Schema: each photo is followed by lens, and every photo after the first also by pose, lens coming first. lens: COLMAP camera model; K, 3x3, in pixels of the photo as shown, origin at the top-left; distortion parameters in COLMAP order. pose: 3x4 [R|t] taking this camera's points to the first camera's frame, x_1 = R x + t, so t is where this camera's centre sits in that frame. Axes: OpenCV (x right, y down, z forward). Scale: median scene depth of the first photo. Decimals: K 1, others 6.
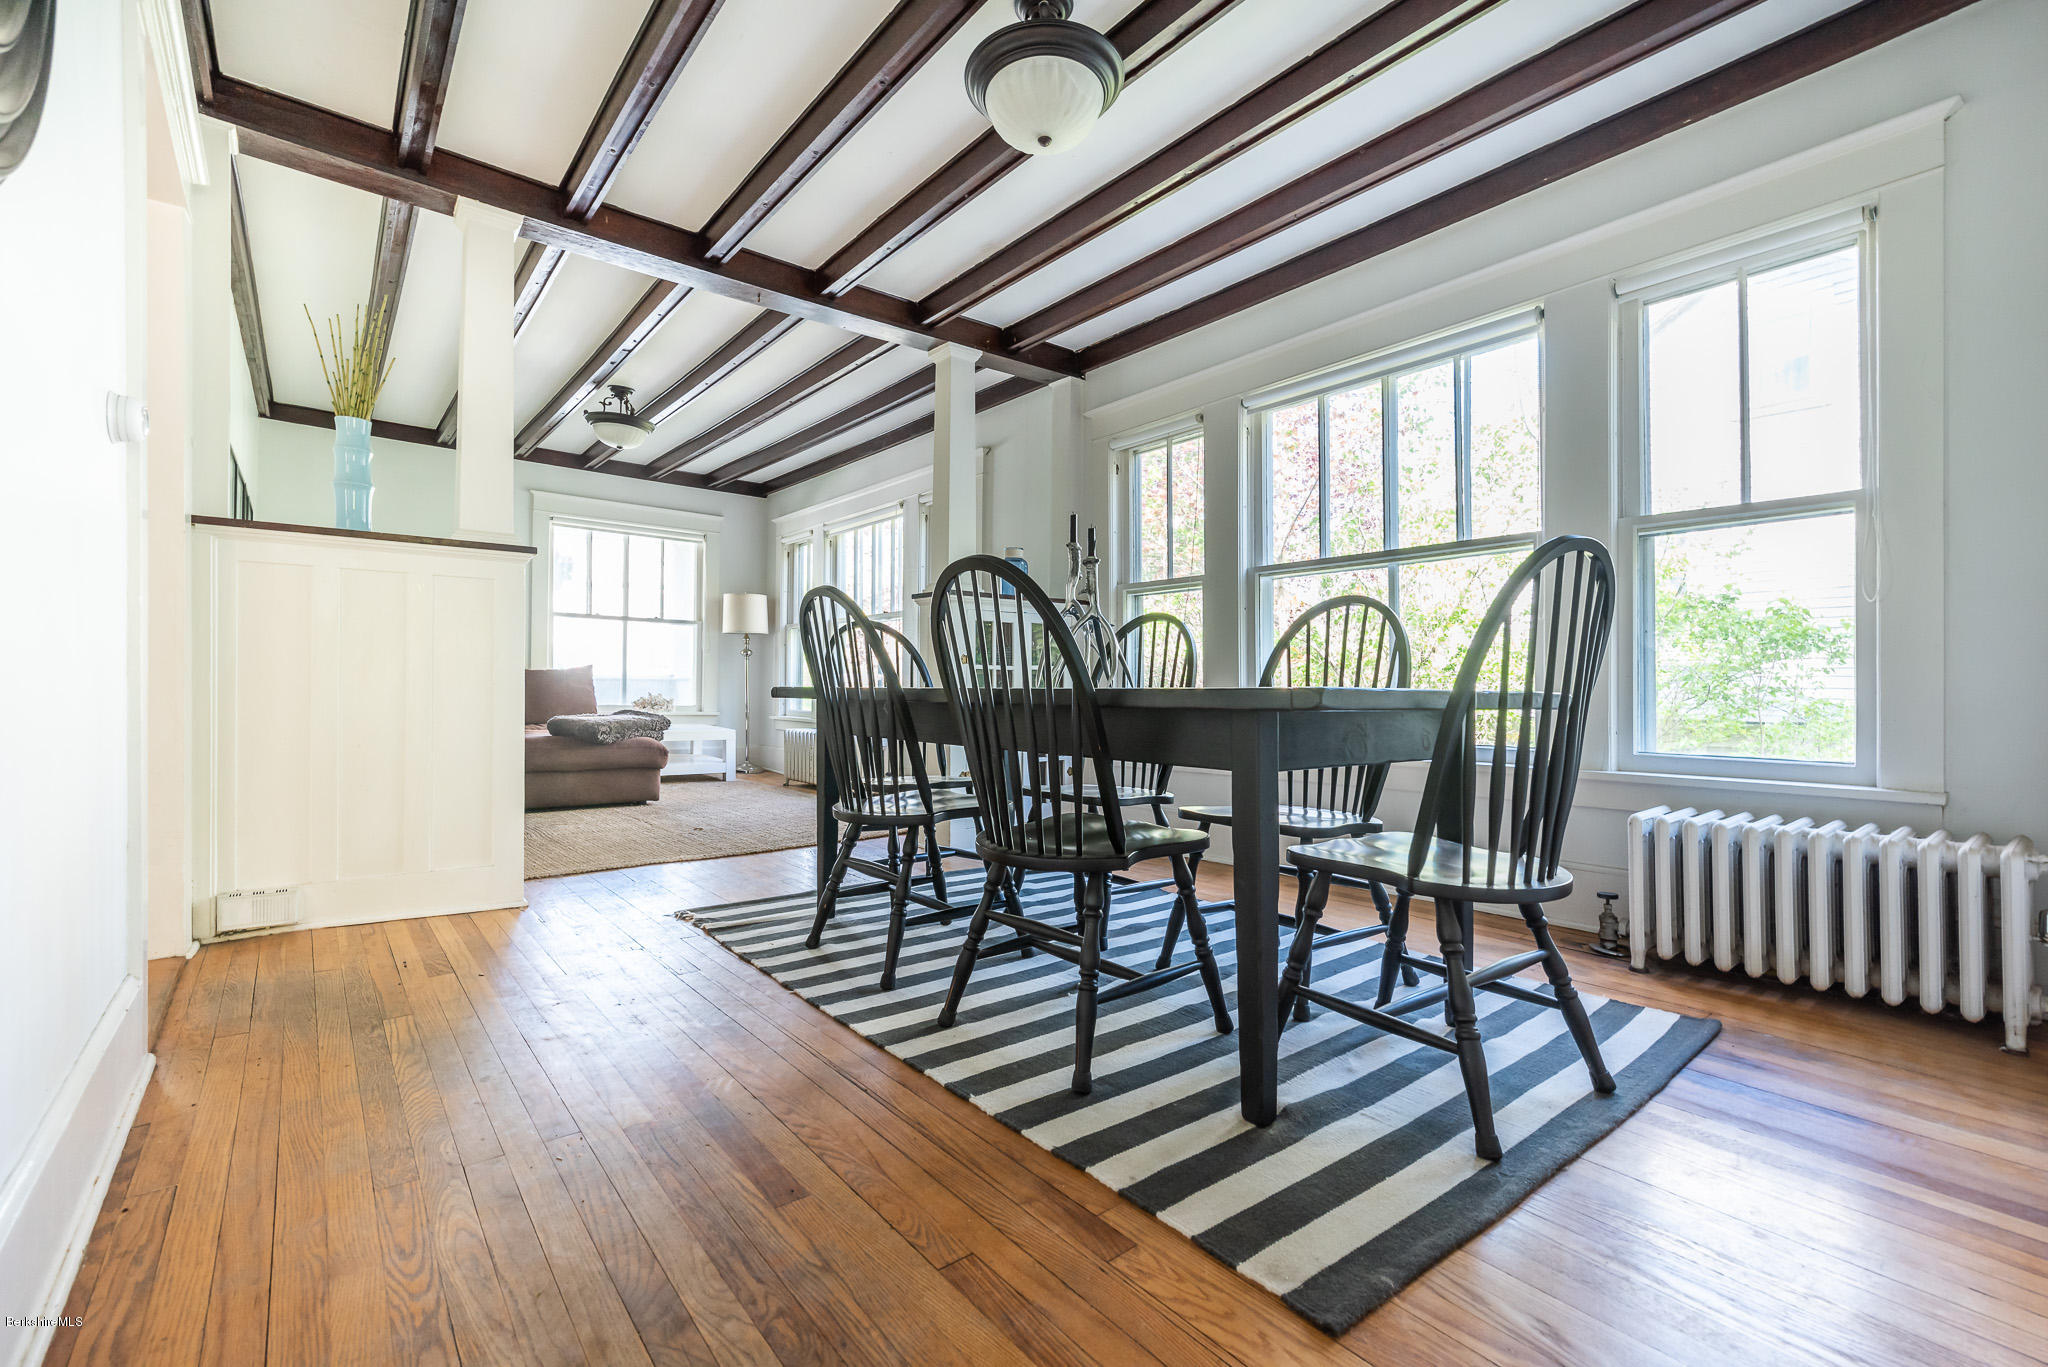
lens RADIAL K [[934.8, 0, 1019.1], [0, 934.8, 676.0], [0, 0, 1]] dist [-0.000092, 0.000052]
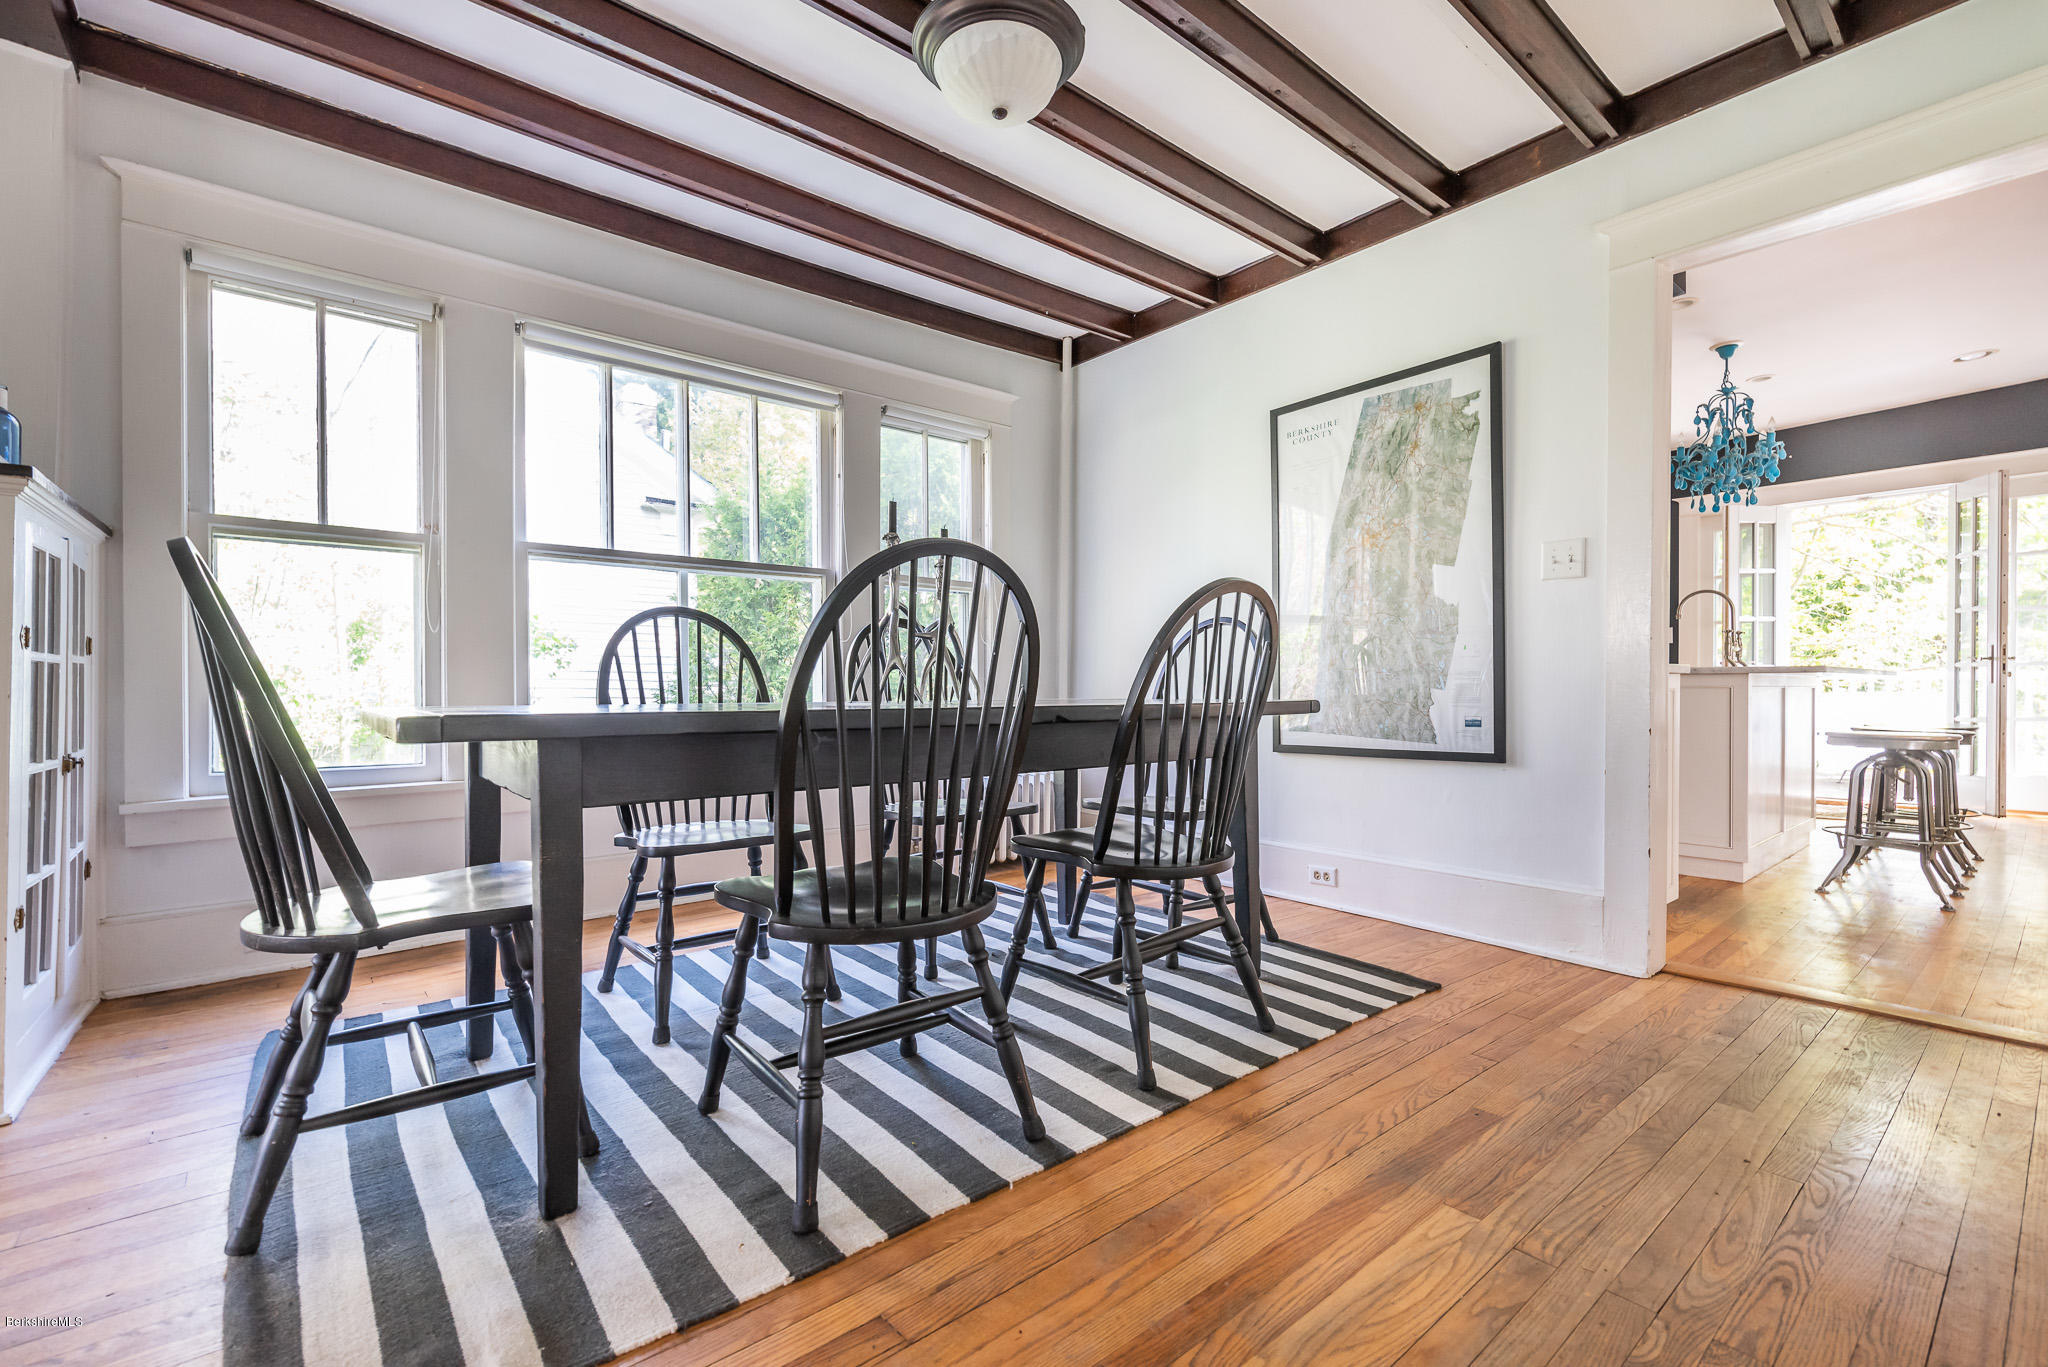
lens RADIAL K [[861.7, 0, 1014.9], [0, 861.7, 706.5], [0, 0, 1]] dist [0.024868, 0.000056]
pose [[-0.025033, -0.005318, 0.999672, -0.527844], [-0.010810, 0.999929, 0.005049, 0.010242], [-0.999628, -0.010680, -0.025089, 0.639532]]
